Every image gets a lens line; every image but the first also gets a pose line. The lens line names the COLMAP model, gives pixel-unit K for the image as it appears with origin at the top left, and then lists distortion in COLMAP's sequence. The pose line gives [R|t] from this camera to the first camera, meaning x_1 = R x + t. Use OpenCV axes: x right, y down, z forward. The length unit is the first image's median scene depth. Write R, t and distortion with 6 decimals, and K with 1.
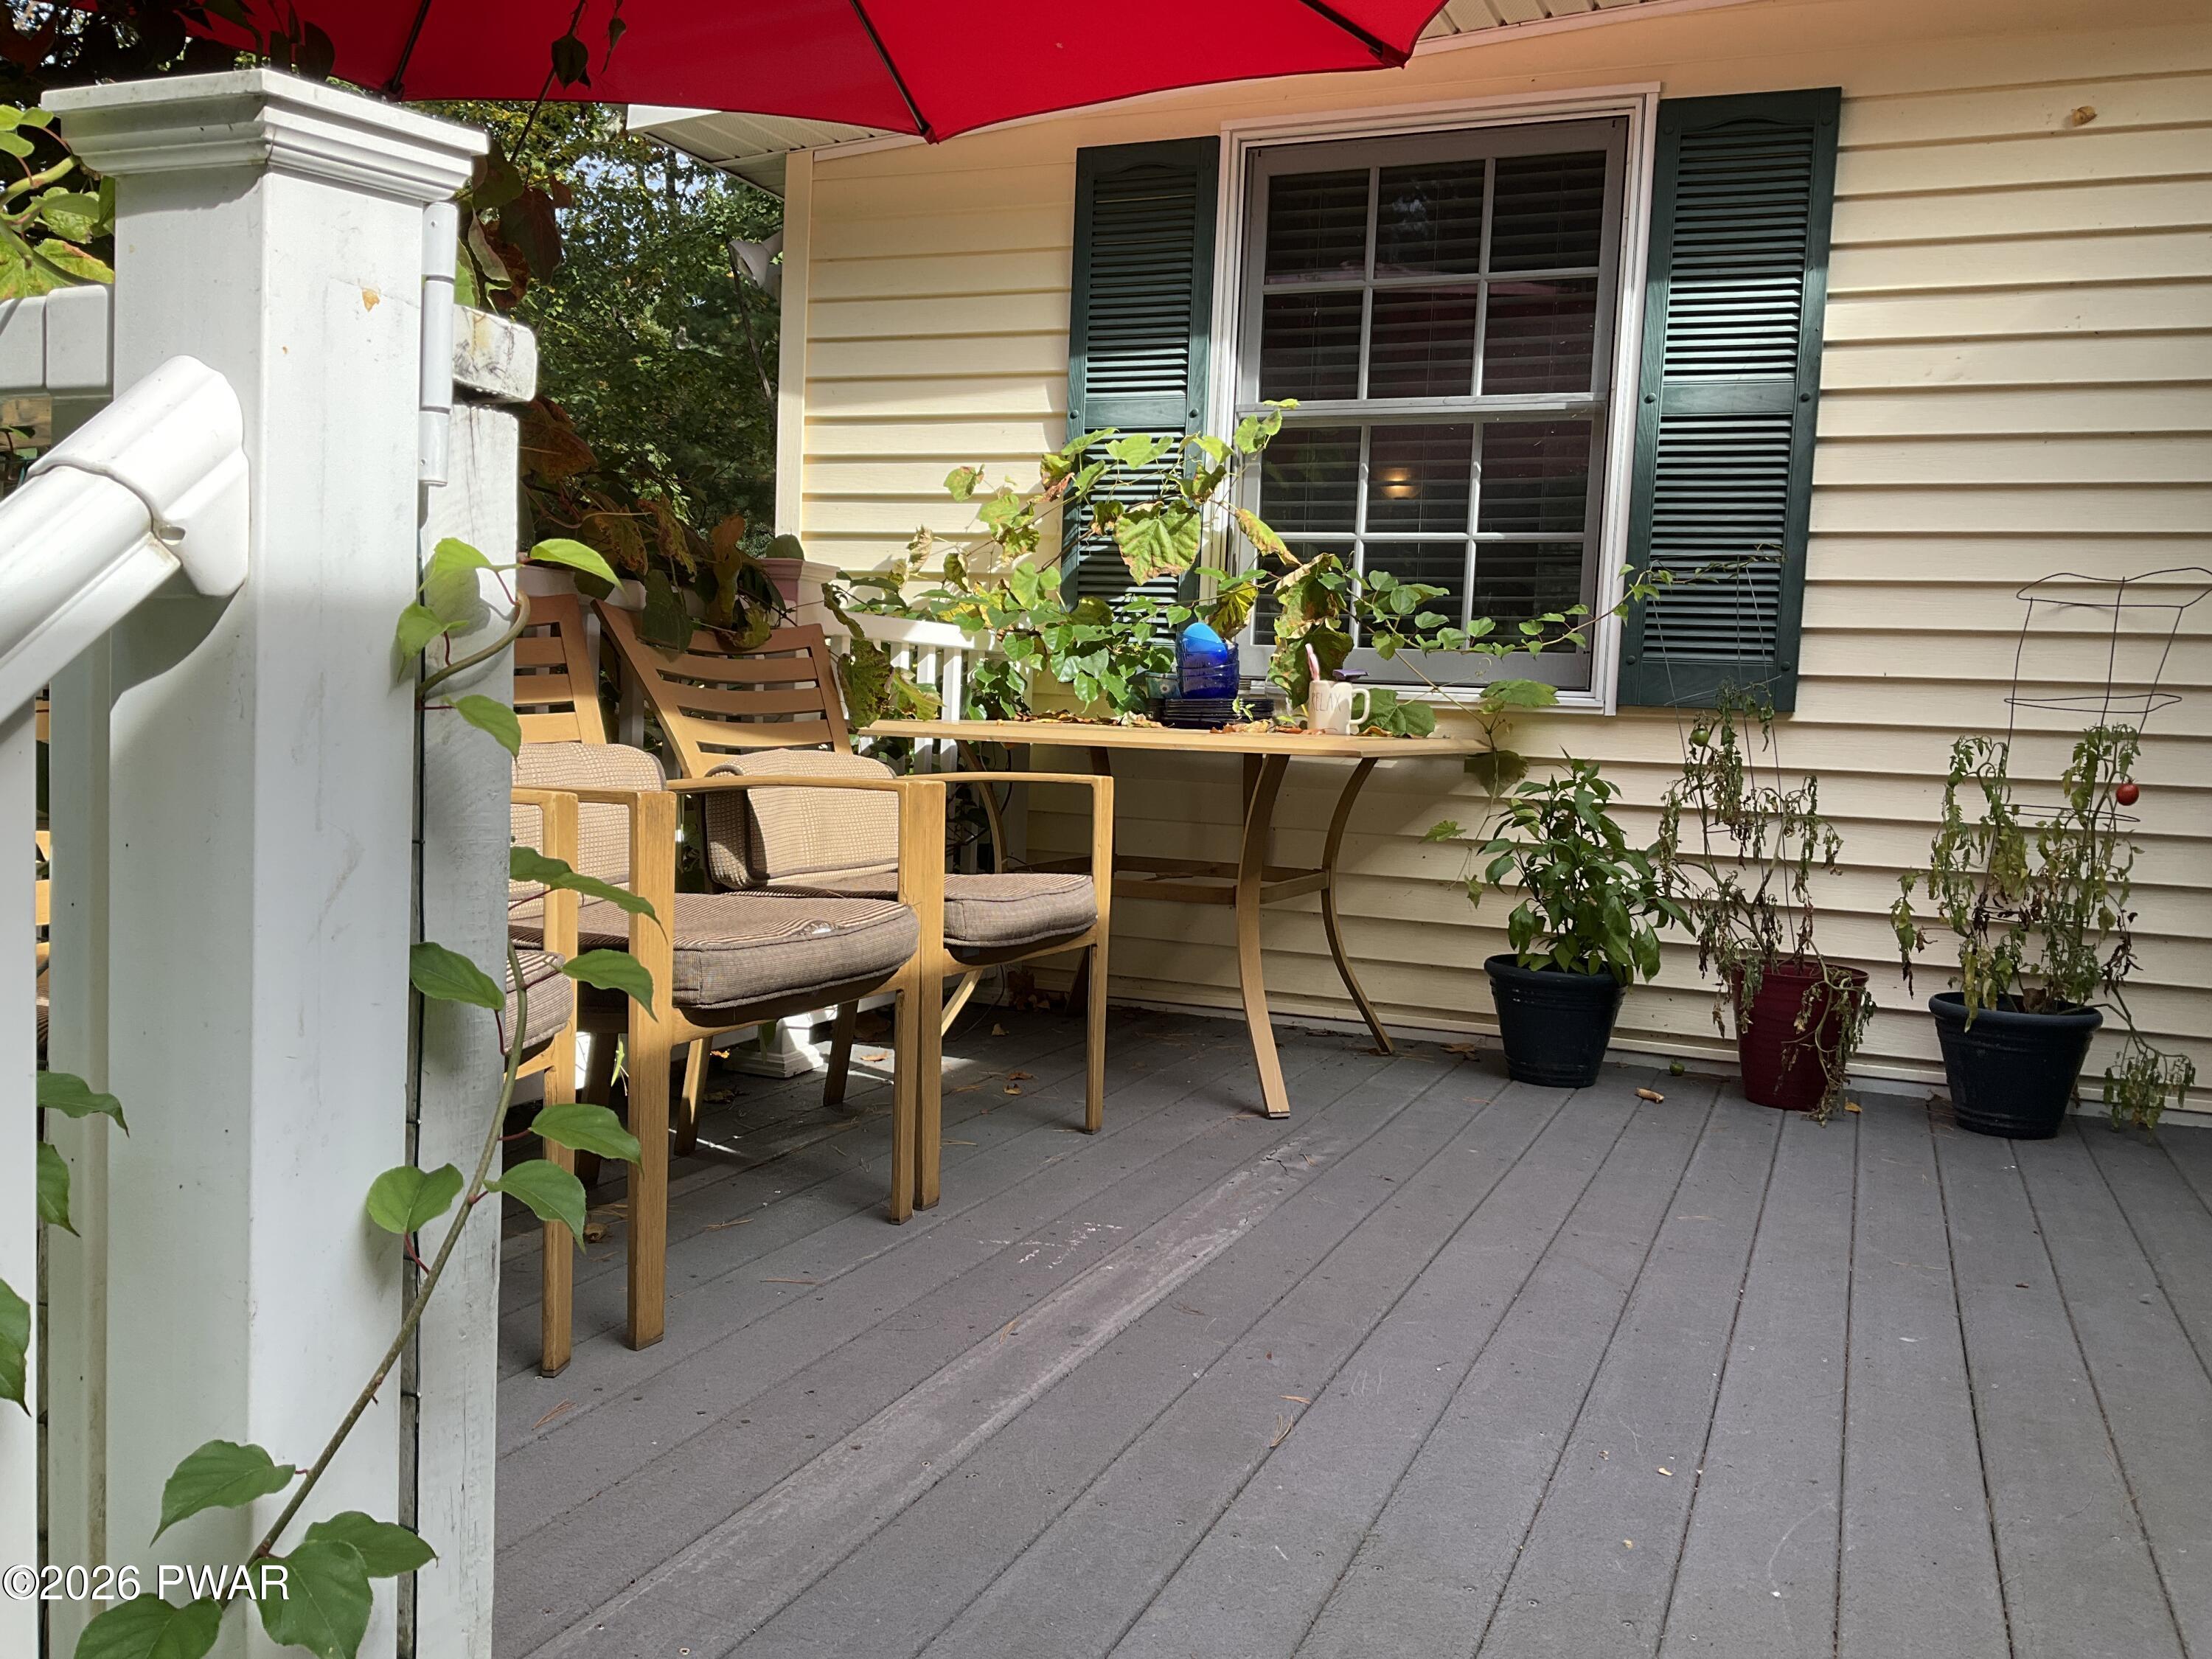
lens RADIAL K [[1990.4, 0, 1106.0], [0, 1990.4, 829.5], [0, 0, 1]] dist [0.007808, -0.004766]
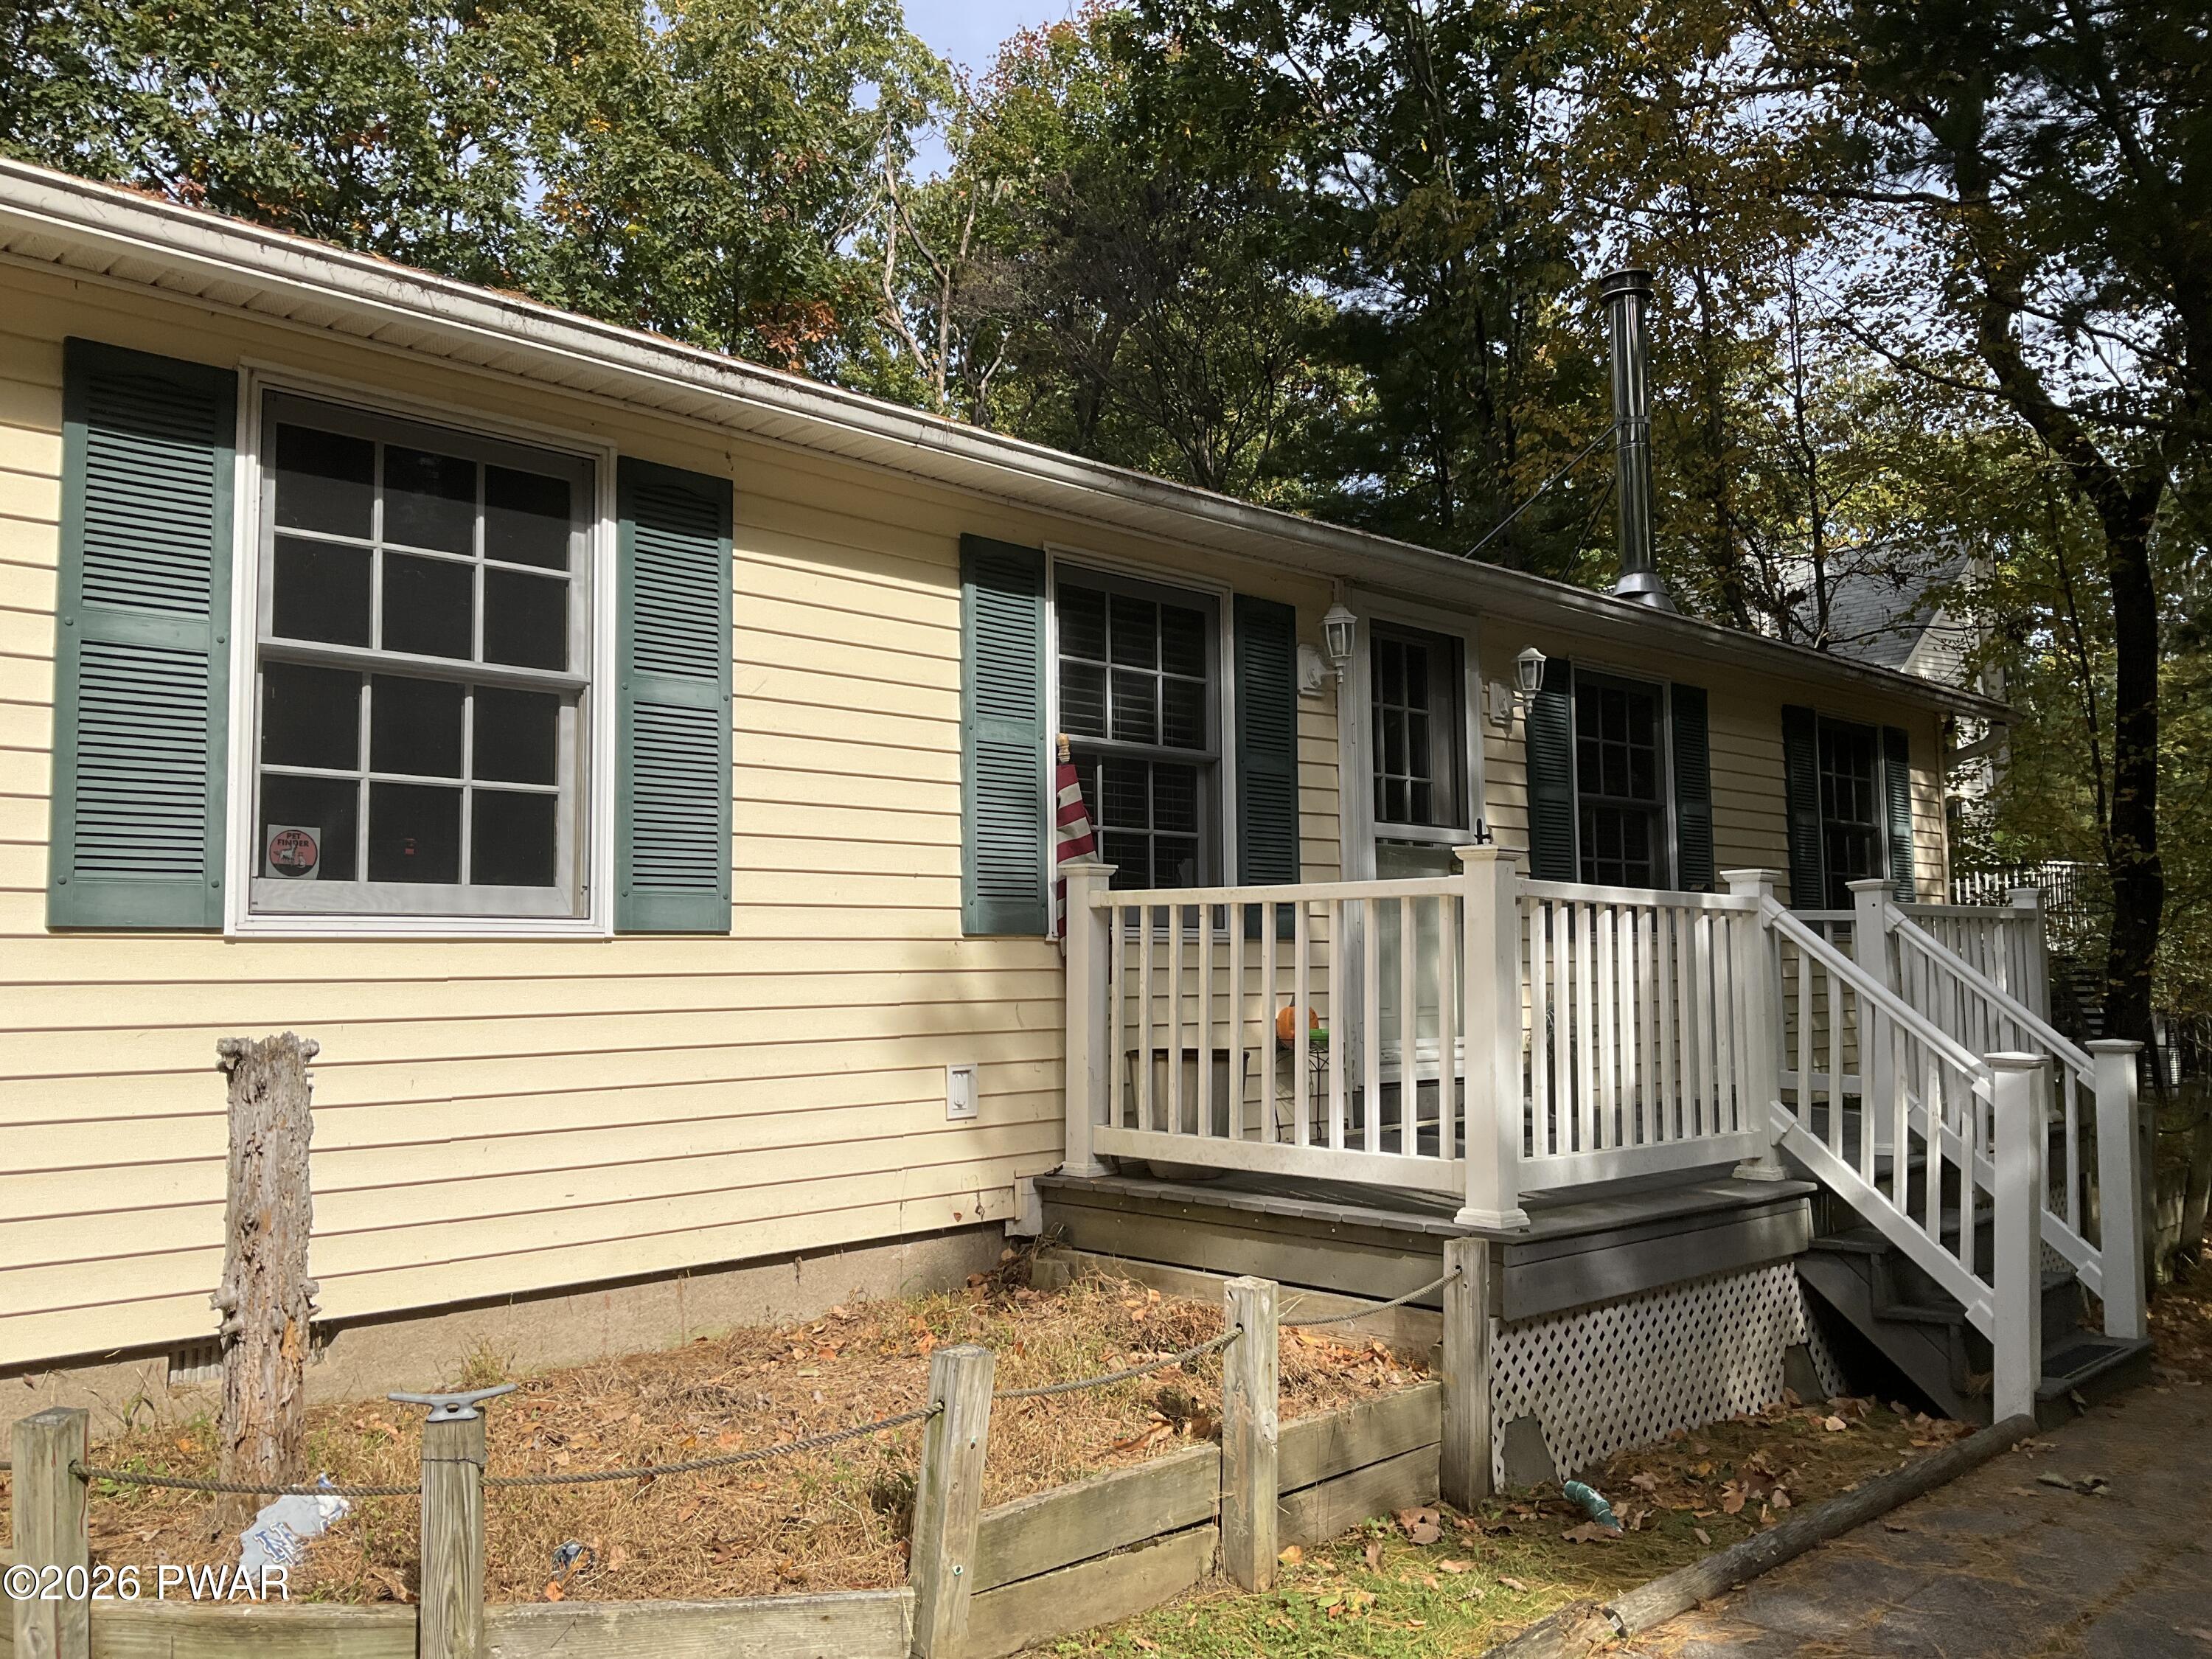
lens RADIAL K [[1912.6, 0, 1106.0], [0, 1912.6, 829.5], [0, 0, 1]] dist [-0.000497, -0.002459]
pose [[0.356236, 0.019597, 0.934191, -0.778252], [0.066955, 0.996675, -0.046439, -0.048640], [-0.931994, 0.079092, 0.353739, 0.300031]]
